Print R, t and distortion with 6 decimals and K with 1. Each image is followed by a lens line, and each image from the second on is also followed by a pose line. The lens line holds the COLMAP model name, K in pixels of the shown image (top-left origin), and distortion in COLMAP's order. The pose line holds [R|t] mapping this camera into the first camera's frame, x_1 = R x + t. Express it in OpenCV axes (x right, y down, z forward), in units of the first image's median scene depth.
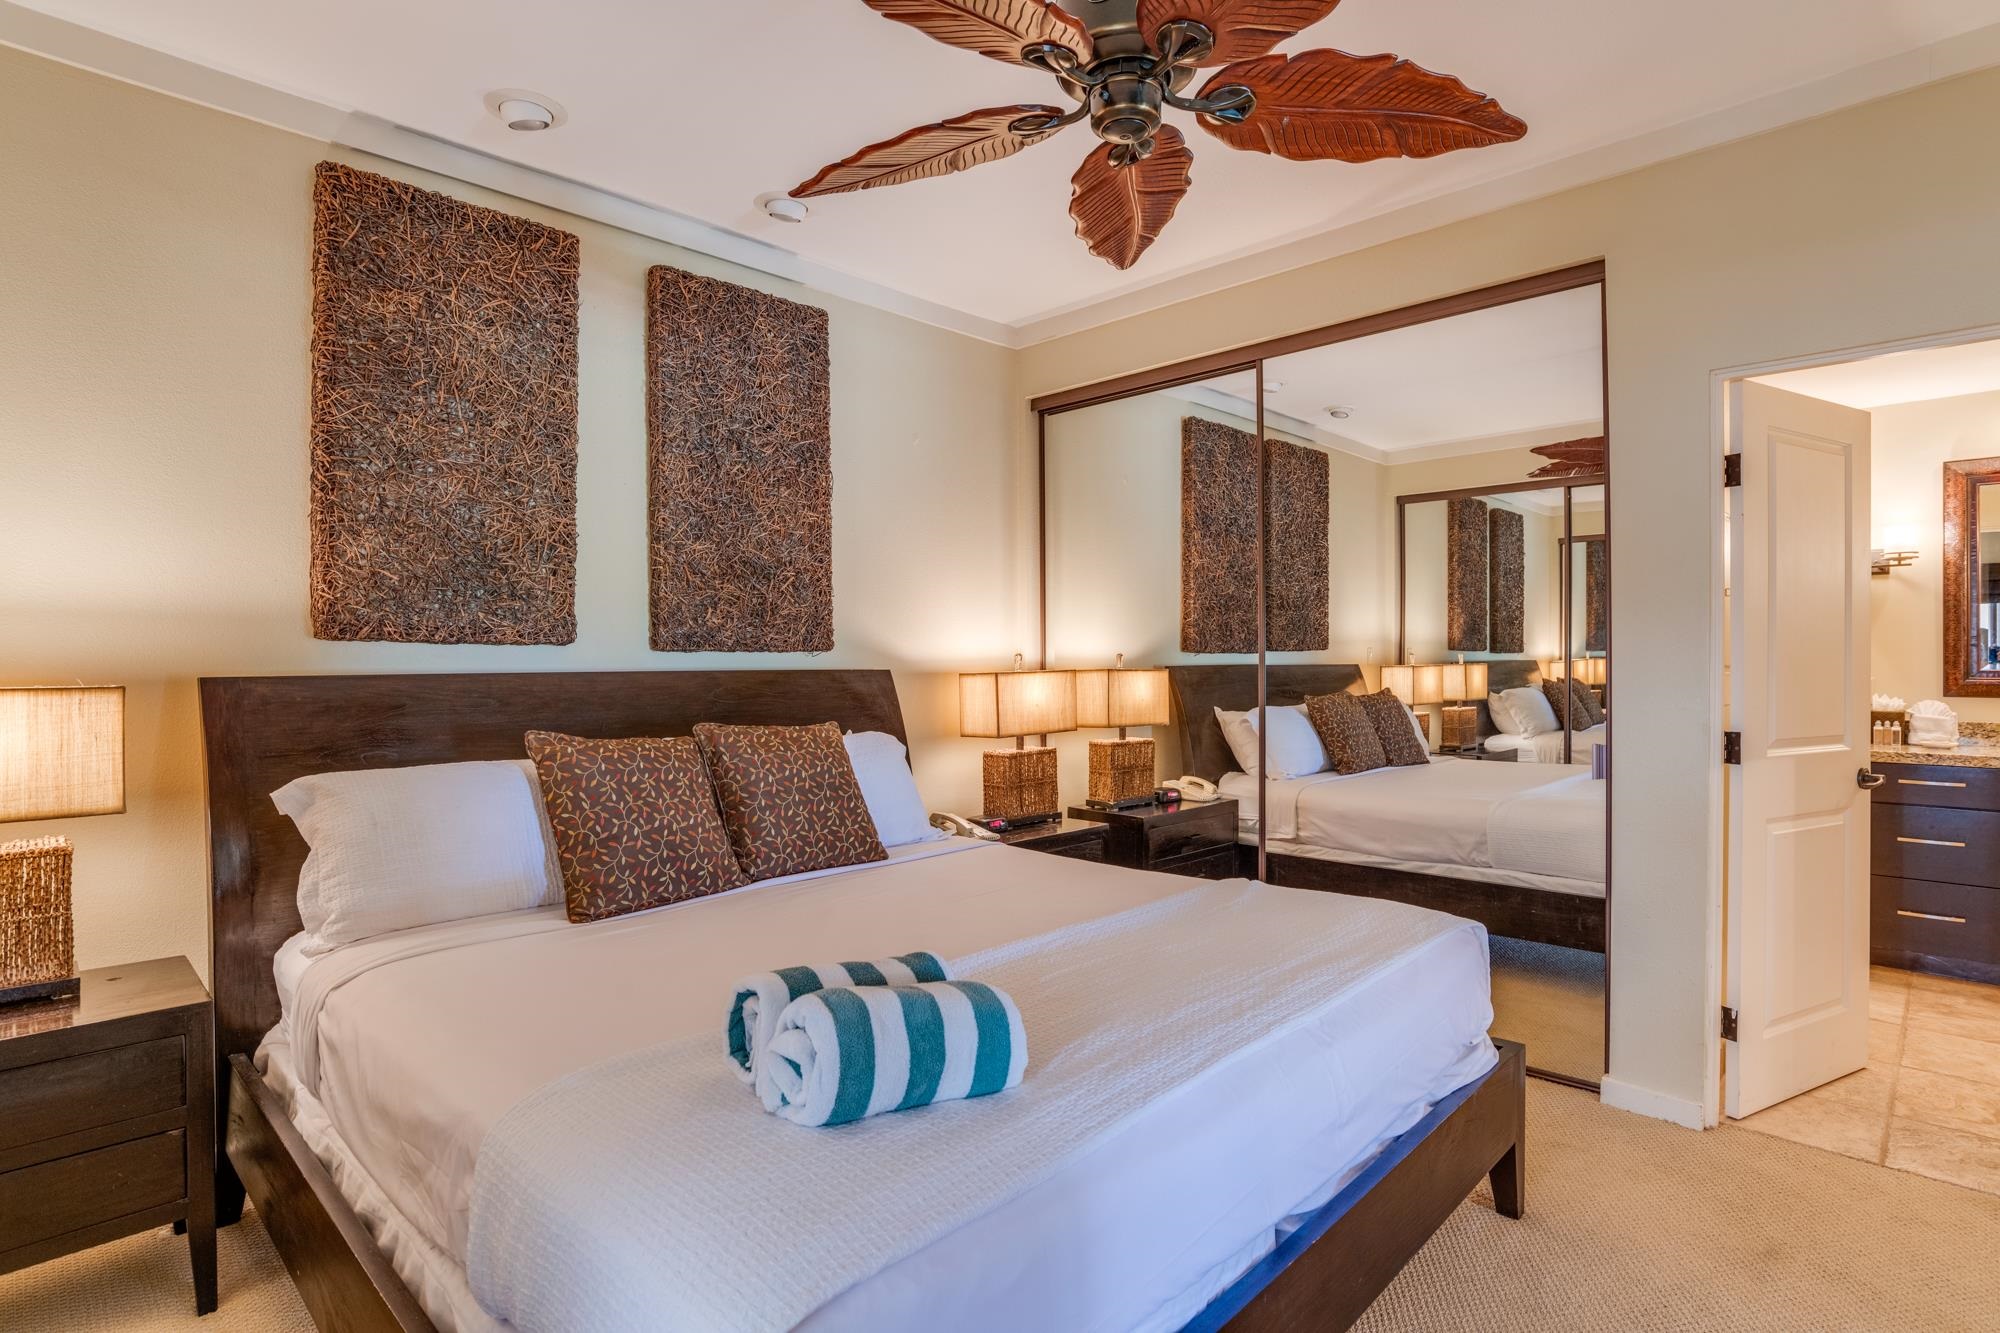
lens RADIAL K [[1017.1, 0, 1006.1], [0, 1017.1, 652.8], [0, 0, 1]] dist [-0.051084, 0.021107]
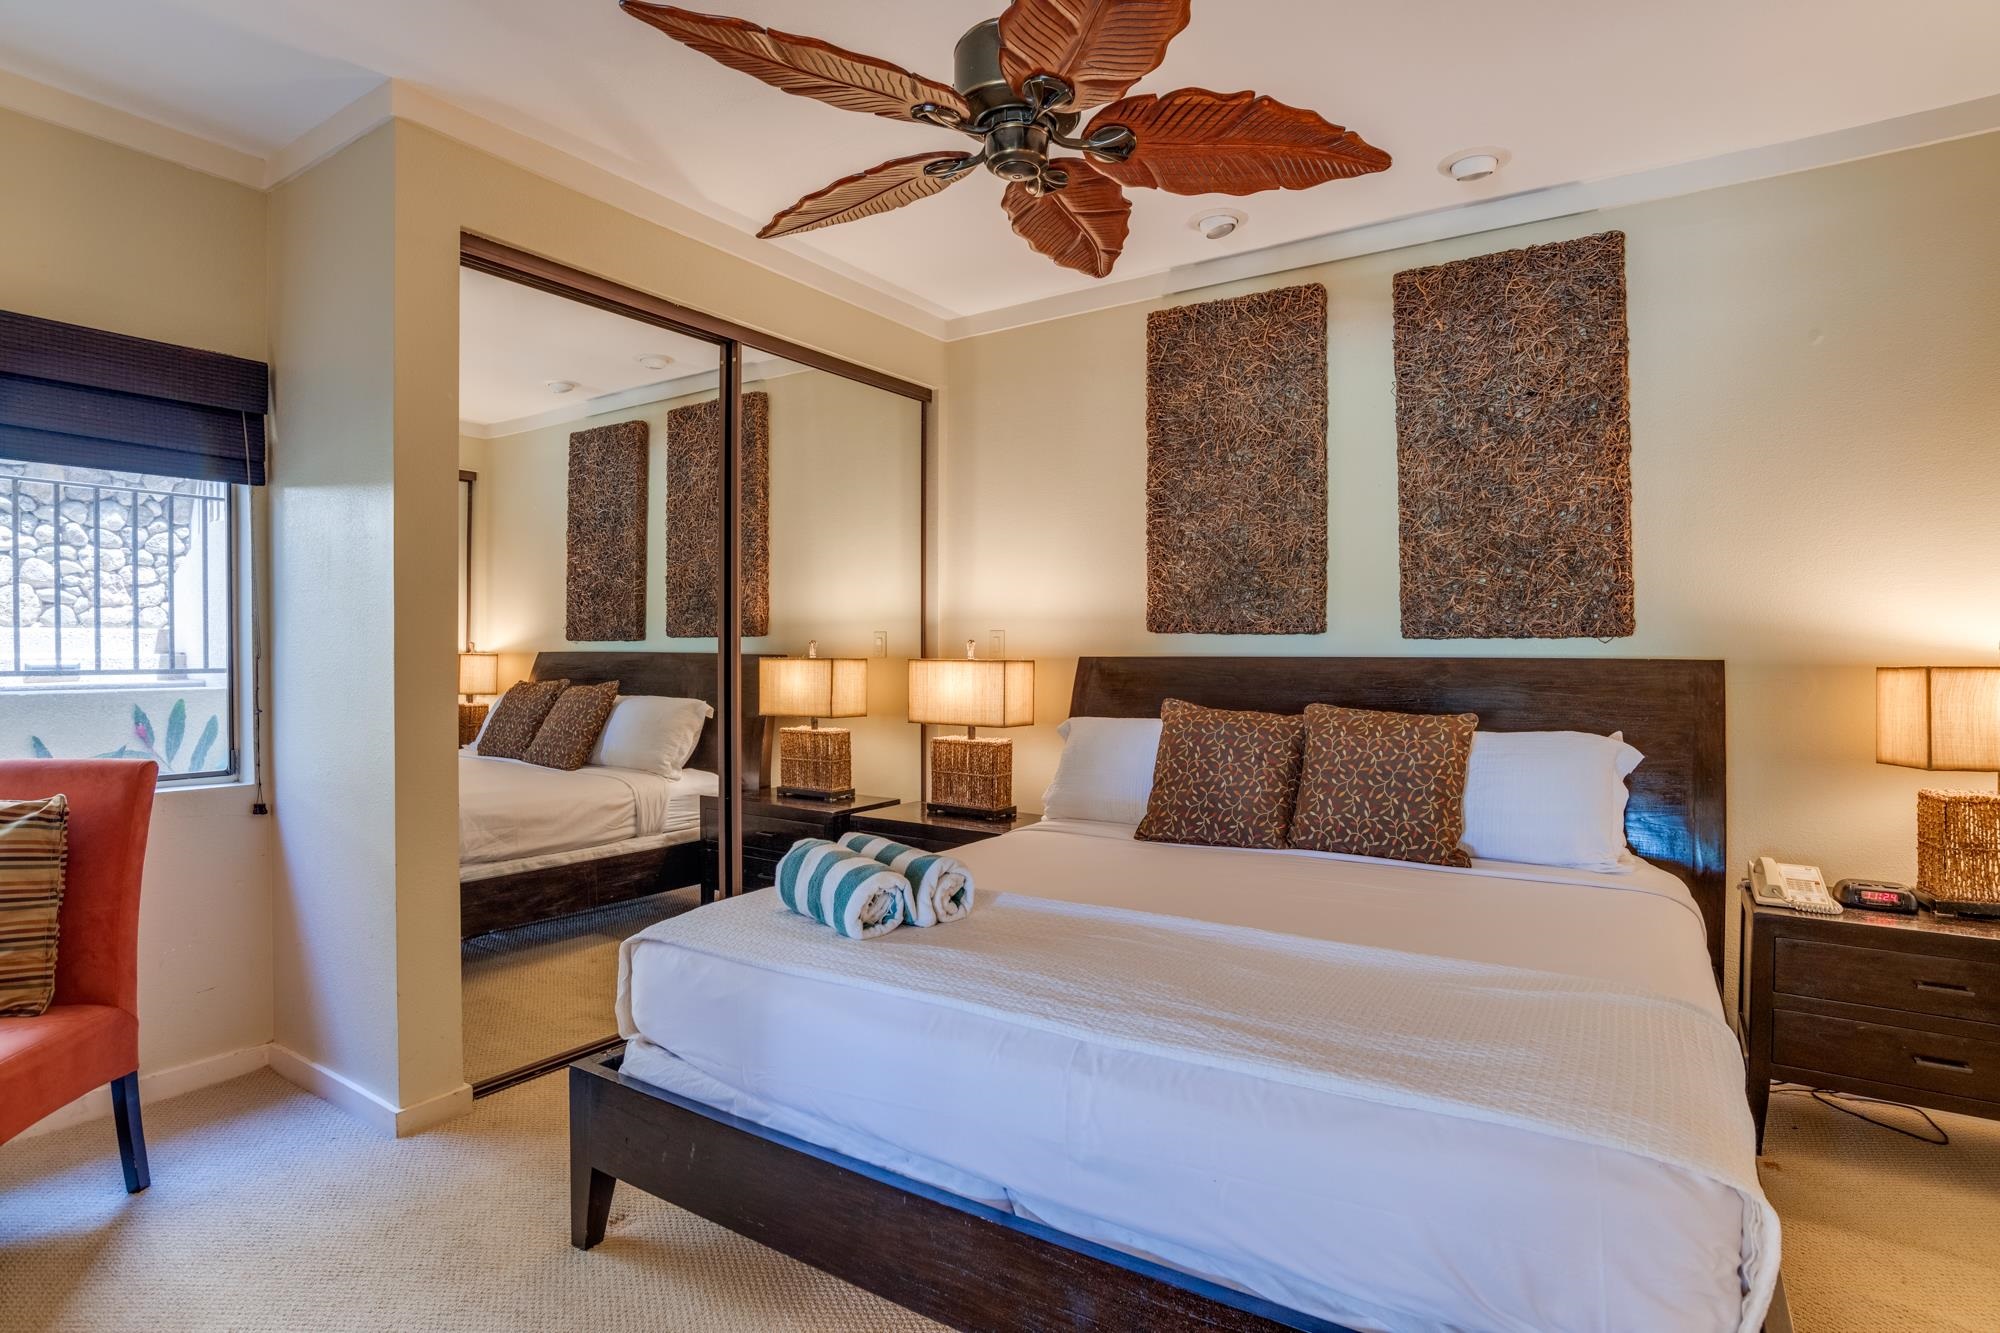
lens RADIAL K [[1017.1, 0, 999.1], [0, 1017.1, 661.2], [0, 0, 1]] dist [-0.051084, 0.021107]
pose [[0.185598, 0.019707, -0.982428, 0.727900], [0.008809, 0.999725, 0.021718, -0.005044], [0.982586, -0.012685, 0.185373, 0.451425]]
